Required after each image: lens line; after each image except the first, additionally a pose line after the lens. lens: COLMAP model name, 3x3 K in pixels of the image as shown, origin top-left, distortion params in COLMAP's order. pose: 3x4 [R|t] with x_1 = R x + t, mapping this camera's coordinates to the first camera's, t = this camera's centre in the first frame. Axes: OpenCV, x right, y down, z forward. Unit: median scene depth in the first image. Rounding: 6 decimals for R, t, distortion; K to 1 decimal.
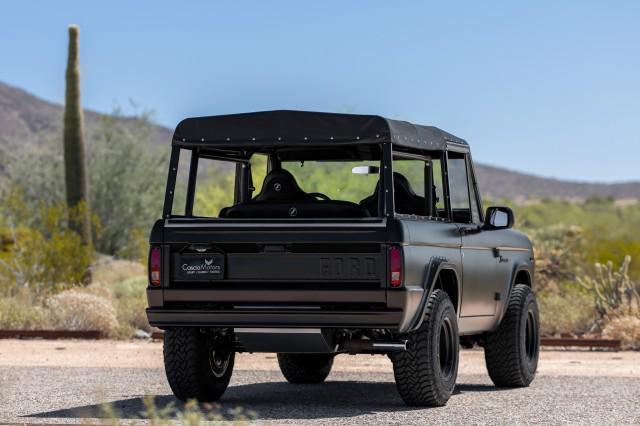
lens RADIAL K [[3269.2, 0, 319.8], [0, 3269.2, 213.3], [0, 0, 1]] dist [-0.648050, 0.000000]
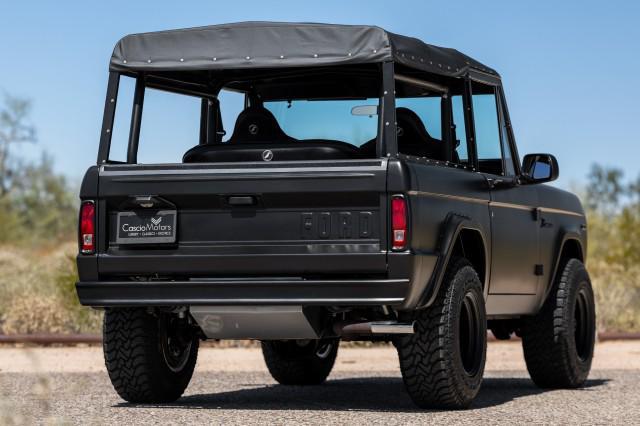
lens RADIAL K [[3269.2, 0, 320.6], [0, 3269.2, 215.1], [0, 0, 1]] dist [-0.648050, 0.000000]
pose [[0.999707, -0.007376, -0.023035, 0.021051], [0.007125, 0.999914, -0.010989, 0.021263], [0.023114, 0.010821, 0.999674, 0.225341]]
